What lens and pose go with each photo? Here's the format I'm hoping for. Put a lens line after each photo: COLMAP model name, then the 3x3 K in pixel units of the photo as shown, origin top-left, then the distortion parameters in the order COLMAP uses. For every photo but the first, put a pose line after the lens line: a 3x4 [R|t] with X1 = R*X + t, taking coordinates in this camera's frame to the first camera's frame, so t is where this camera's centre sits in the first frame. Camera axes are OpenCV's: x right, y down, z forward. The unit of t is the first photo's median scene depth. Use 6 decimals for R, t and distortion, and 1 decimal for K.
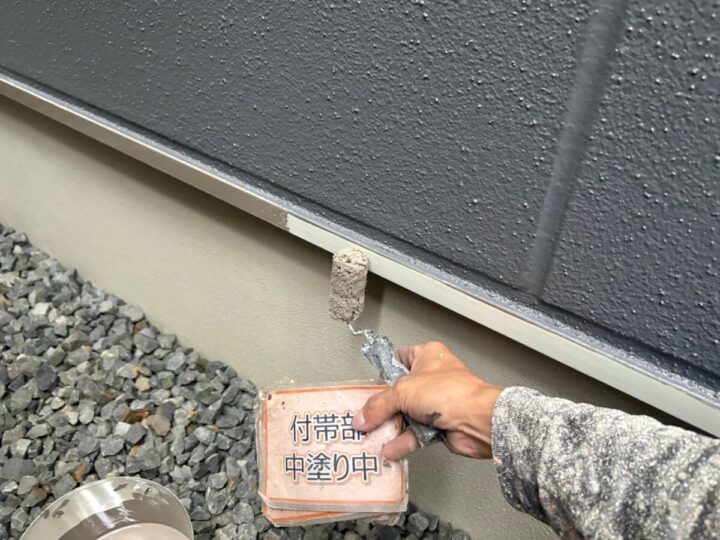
lens RADIAL K [[541.5, 0, 360.1], [0, 541.5, 273.4], [0, 0, 1]] dist [0.019453, -0.026543]
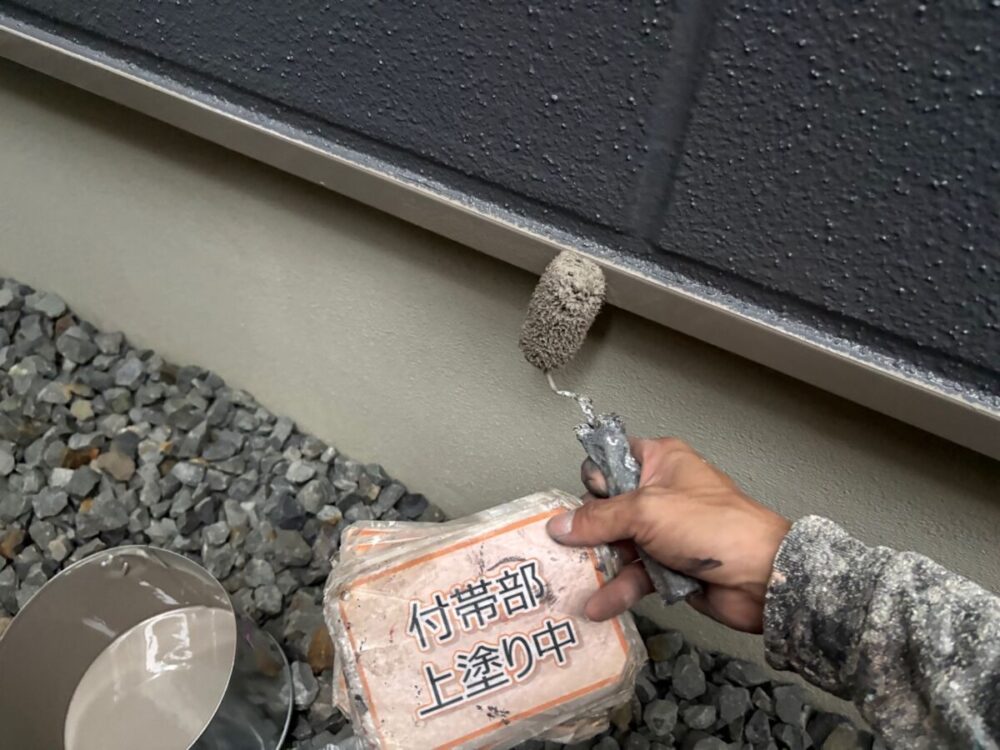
lens RADIAL K [[752.5, 0, 496.5], [0, 752.5, 370.5], [0, 0, 1]] dist [0.006316, -0.008244]
pose [[0.989369, -0.094454, 0.110580, 0.009162], [0.069250, 0.974617, 0.212899, -0.007586], [-0.127883, -0.202978, 0.970797, 0.046167]]
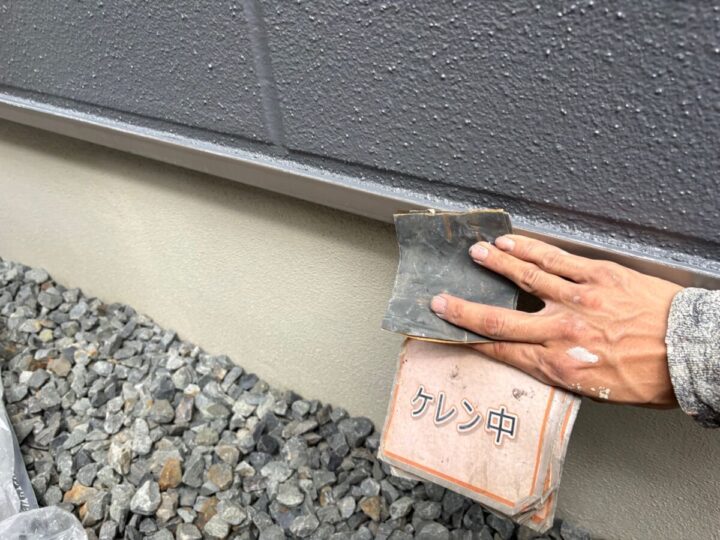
lens RADIAL K [[538.5, 0, 364.1], [0, 538.5, 257.4], [0, 0, 1]] dist [-0.012691, 0.039569]
pose [[0.986657, -0.161682, 0.019162, 0.235944], [0.161084, 0.986501, 0.029458, 0.142259], [-0.023666, -0.025978, 0.999382, -0.049098]]
